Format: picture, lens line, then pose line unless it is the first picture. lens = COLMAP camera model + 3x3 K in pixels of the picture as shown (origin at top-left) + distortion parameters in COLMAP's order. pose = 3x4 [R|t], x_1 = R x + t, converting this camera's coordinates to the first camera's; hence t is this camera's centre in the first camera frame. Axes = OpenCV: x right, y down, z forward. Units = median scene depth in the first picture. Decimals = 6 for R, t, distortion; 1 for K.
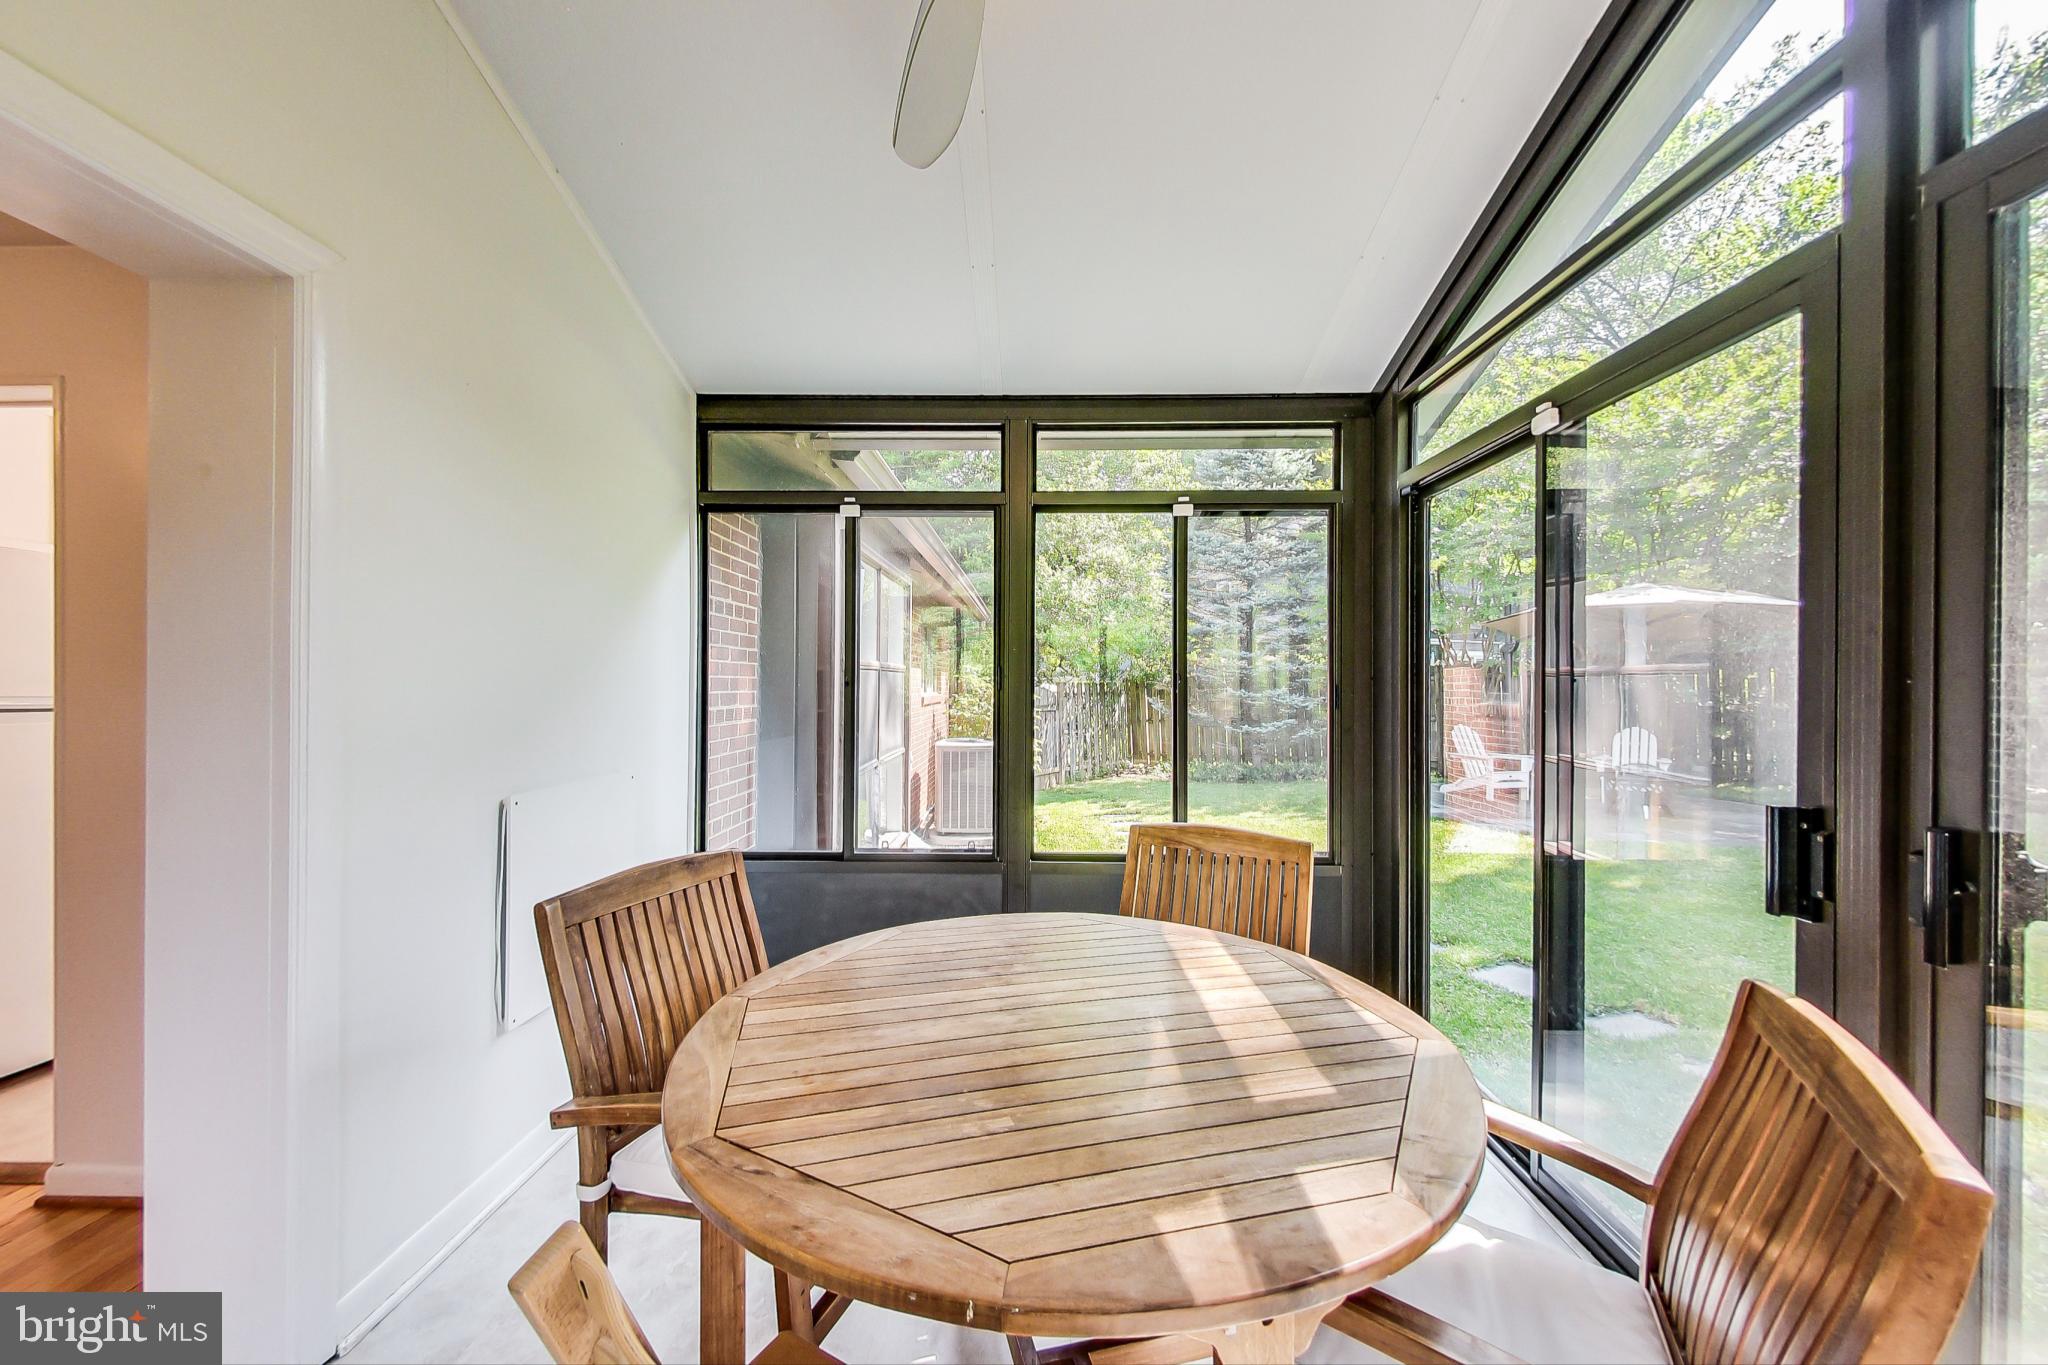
lens RADIAL K [[768.4, 0, 1024.0], [0, 768.4, 682.5], [0, 0, 1]] dist [-0.000125, -0.000007]
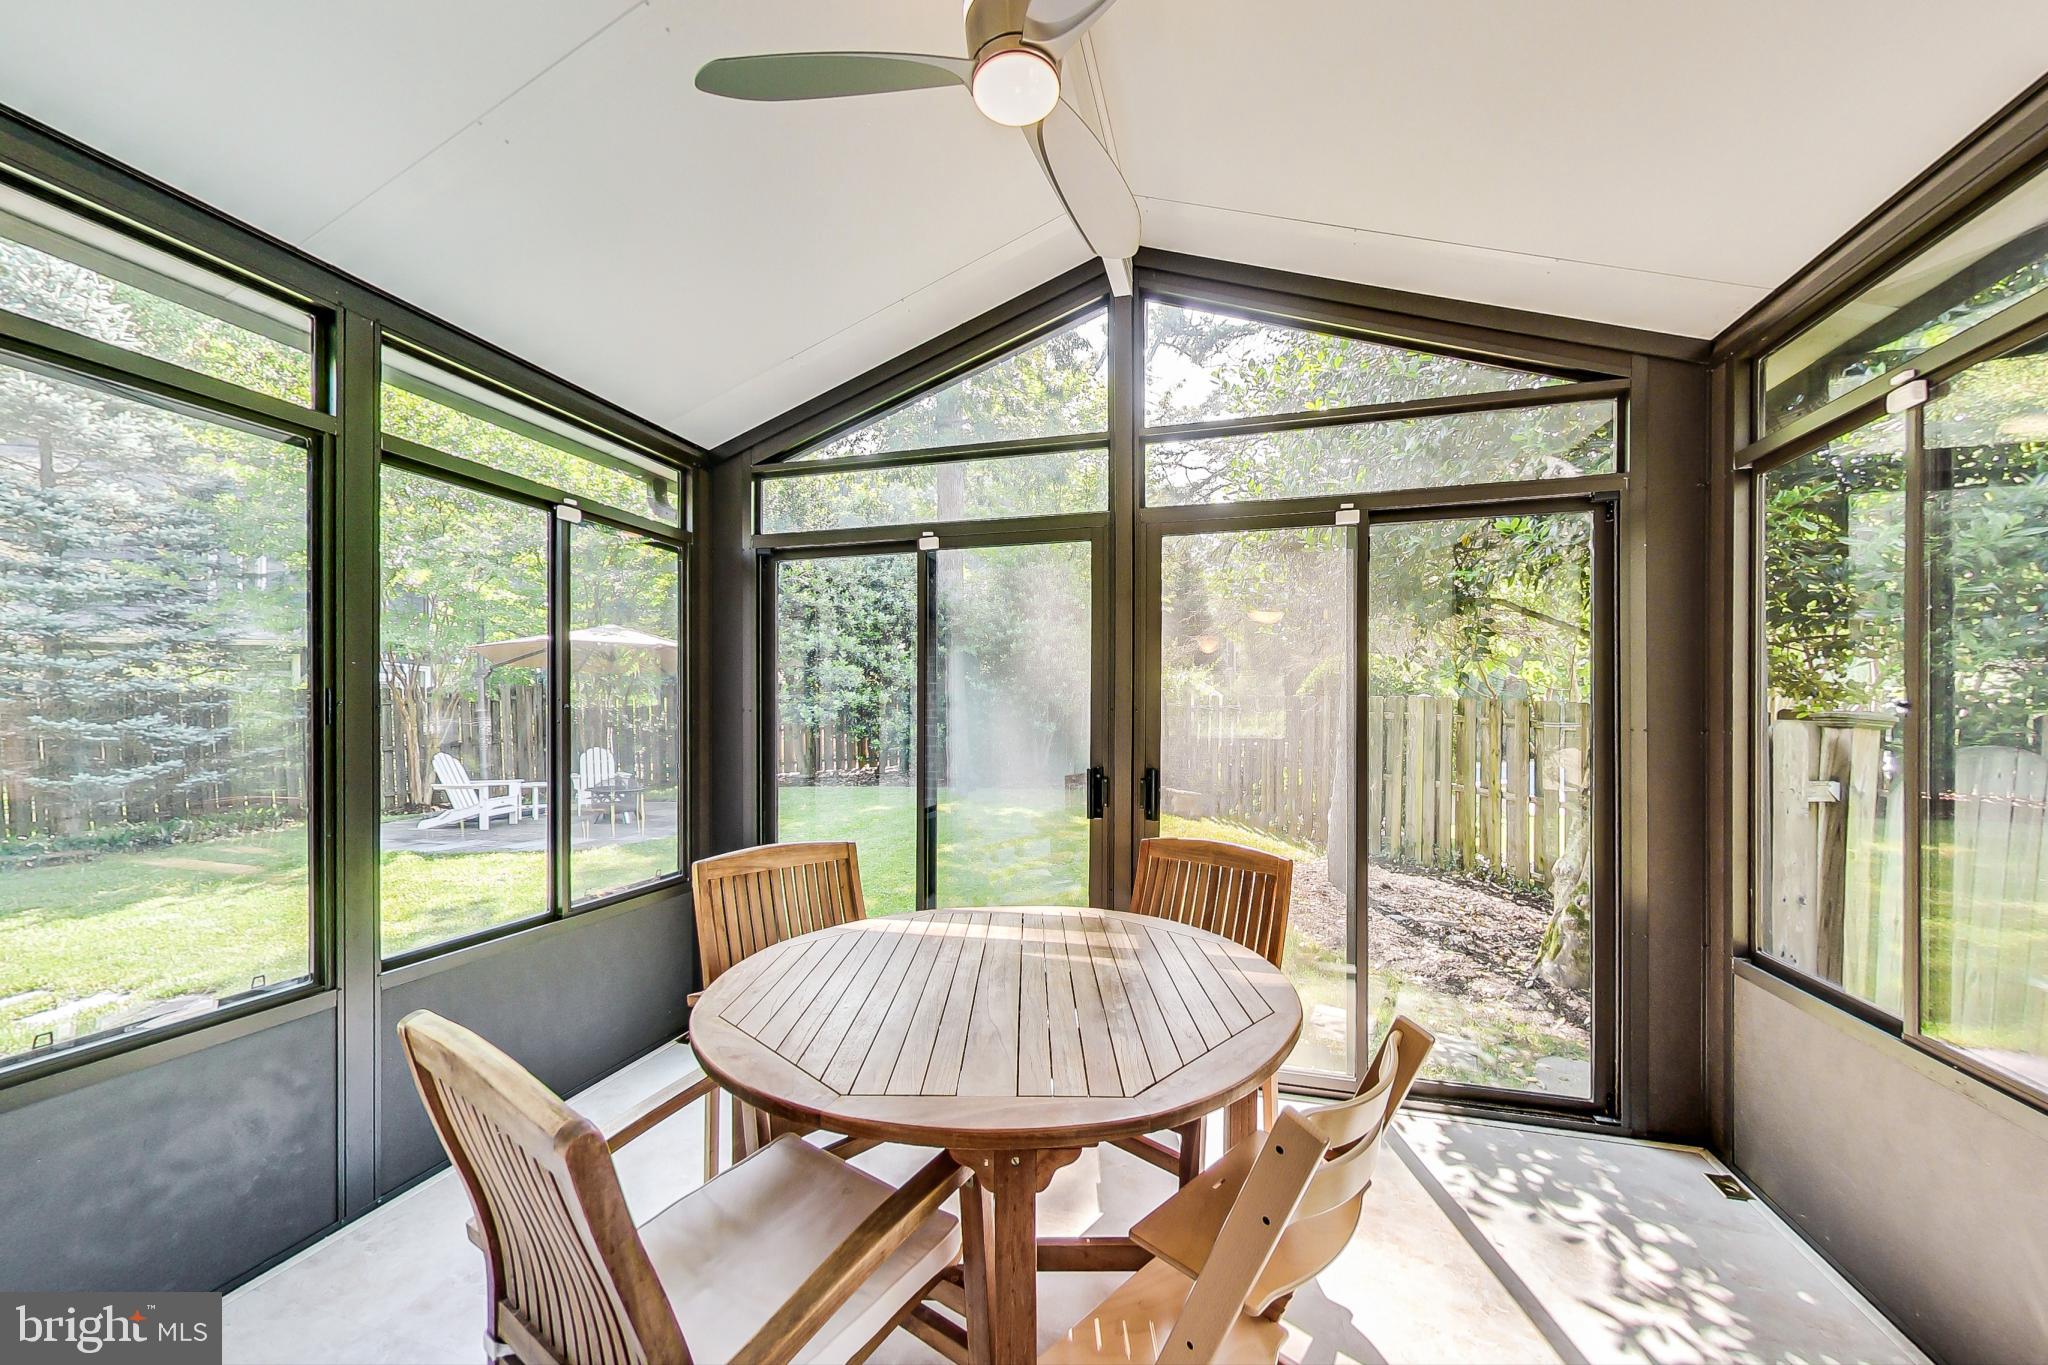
lens RADIAL K [[767.6, 0, 1025.5], [0, 767.6, 715.5], [0, 0, 1]] dist [-0.000198, -0.000020]
pose [[0.249629, -0.007993, 0.968309, -0.508710], [-0.002599, 0.999957, 0.008924, -0.004626], [-0.968338, -0.004744, 0.249597, 0.277029]]
